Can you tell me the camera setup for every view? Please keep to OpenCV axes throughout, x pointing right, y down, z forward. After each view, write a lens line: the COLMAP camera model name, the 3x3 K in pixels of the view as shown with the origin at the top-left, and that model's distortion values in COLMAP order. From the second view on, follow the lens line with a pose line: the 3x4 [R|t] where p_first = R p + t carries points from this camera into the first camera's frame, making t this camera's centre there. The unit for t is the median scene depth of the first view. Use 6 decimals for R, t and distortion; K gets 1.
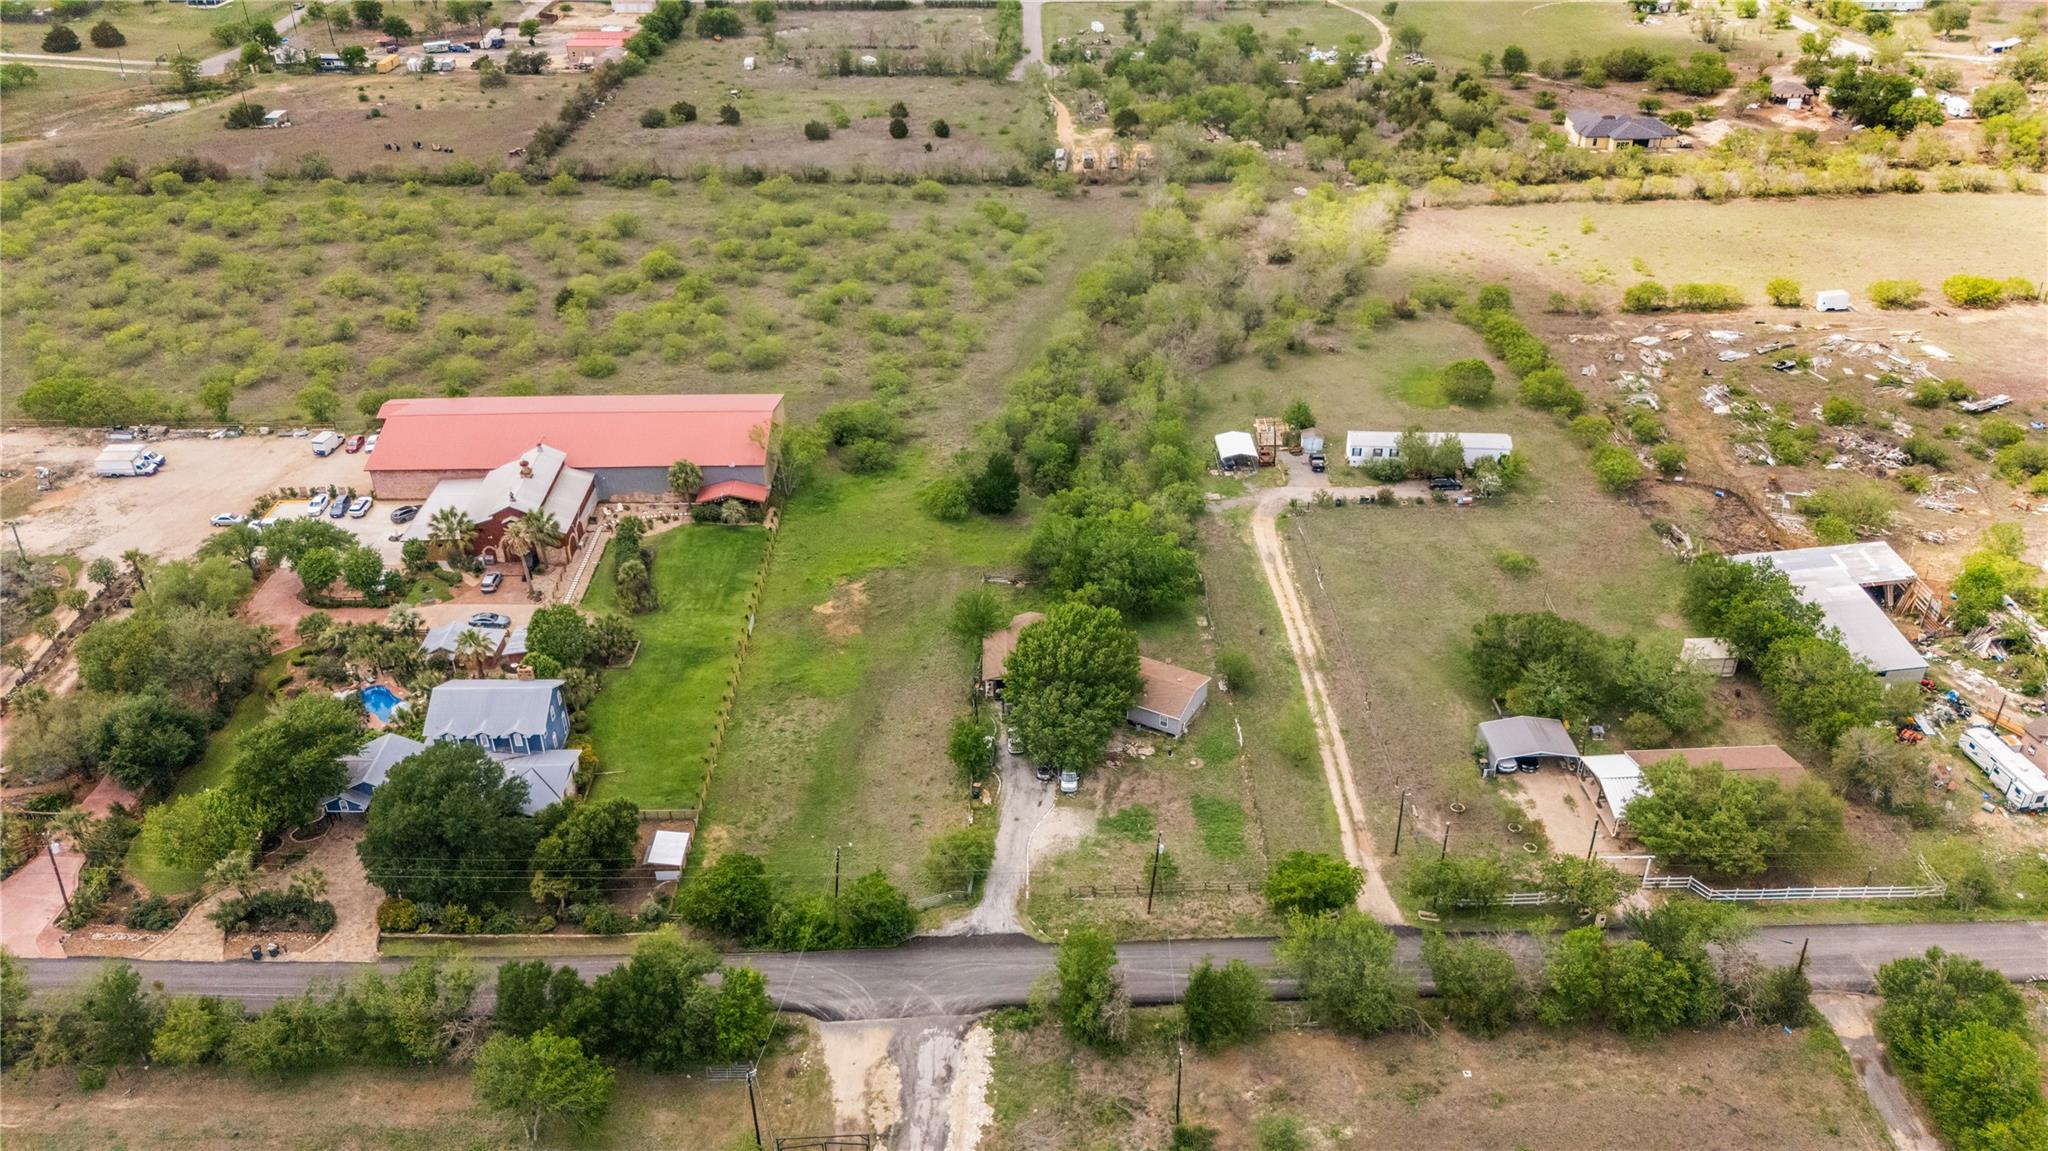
lens RADIAL K [[1510.9, 0, 1031.1], [0, 1510.9, 585.6], [0, 0, 1]] dist [0.059881, -0.061972]
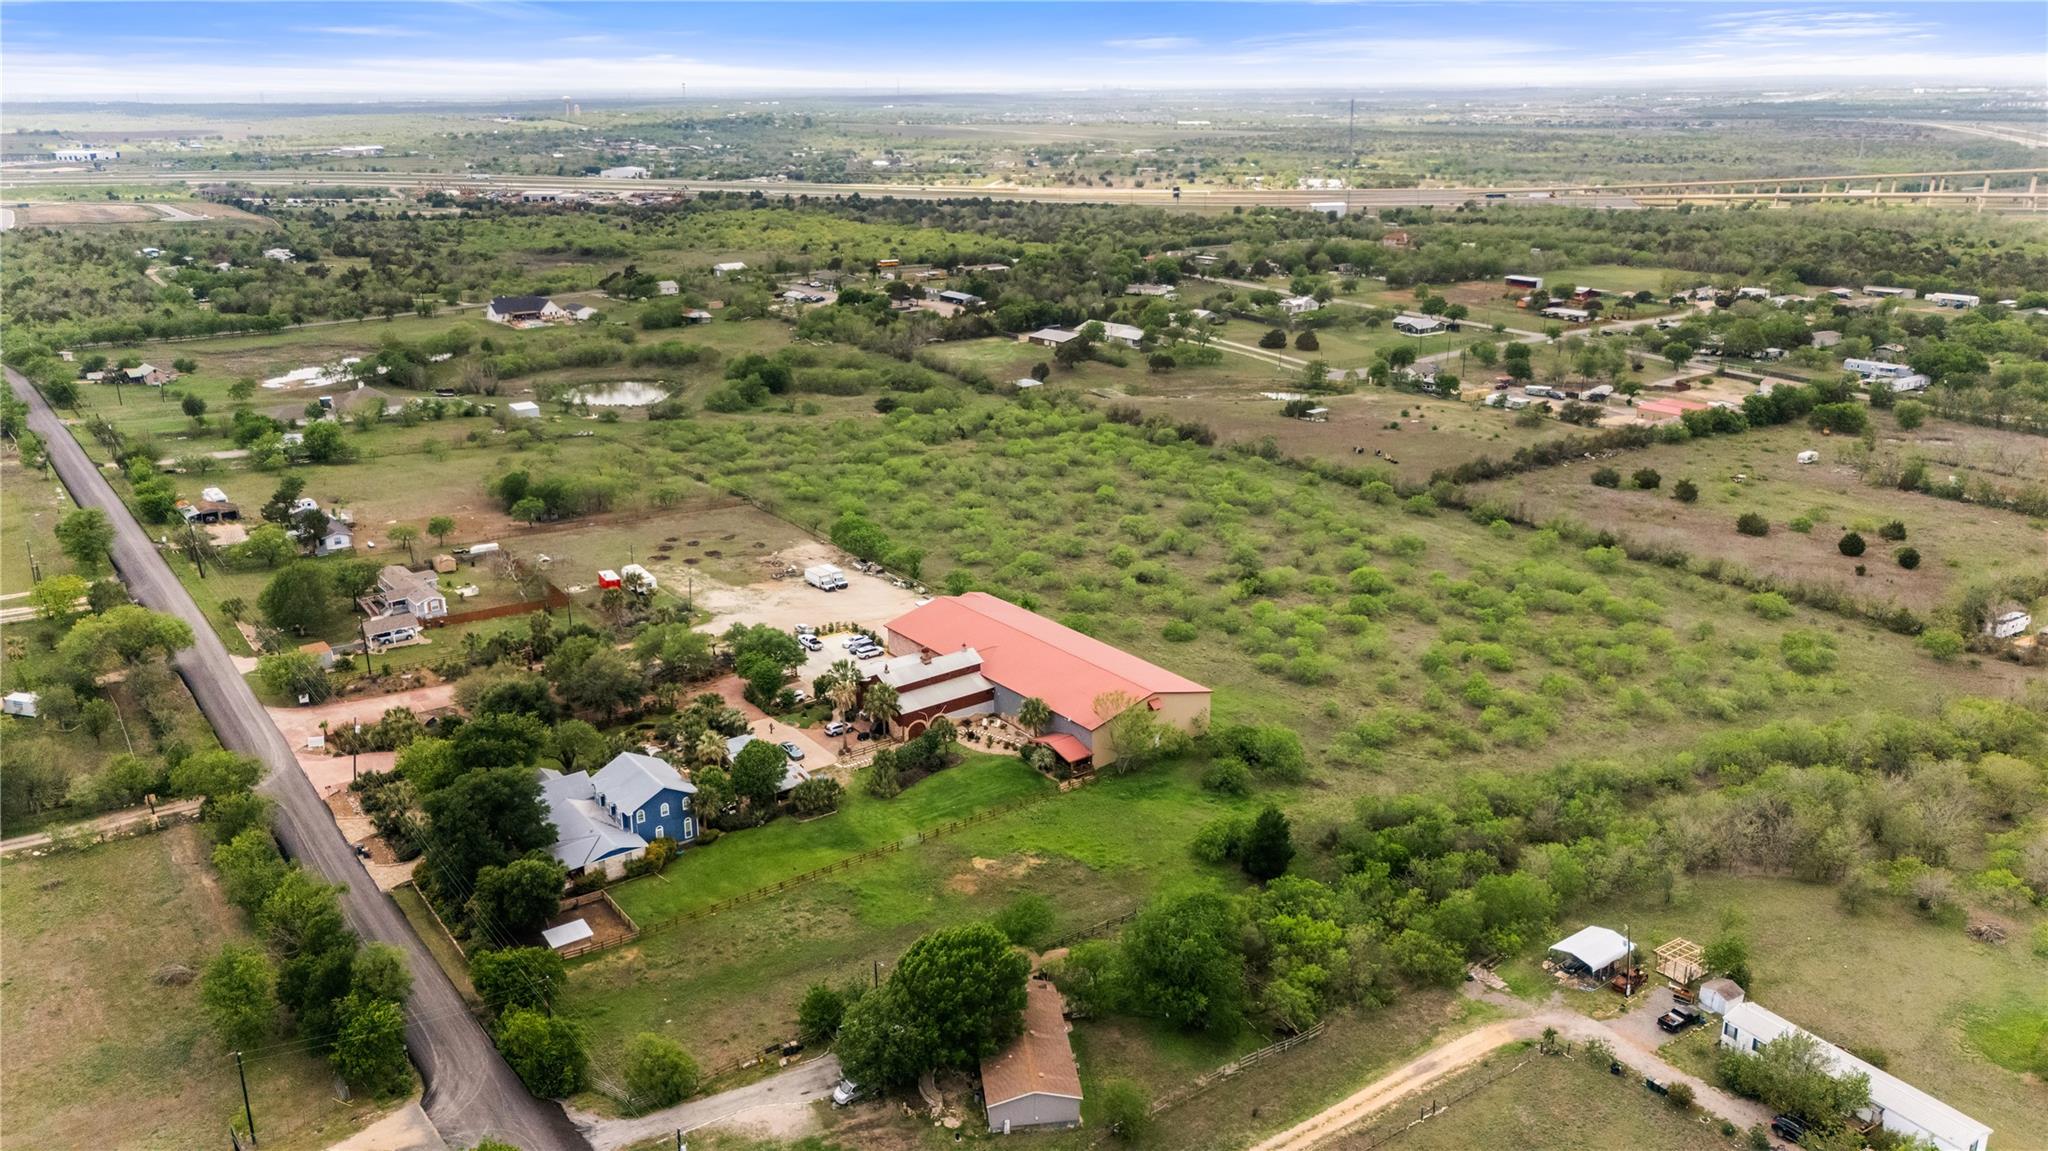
lens RADIAL K [[1510.9, 0, 1012.0], [0, 1510.9, 578.0], [0, 0, 1]] dist [0.059881, -0.061972]
pose [[0.584851, 0.255161, -0.769962, 0.516338], [-0.431308, 0.901745, -0.028782, -0.116745], [0.686966, 0.348924, 0.637440, 0.301835]]
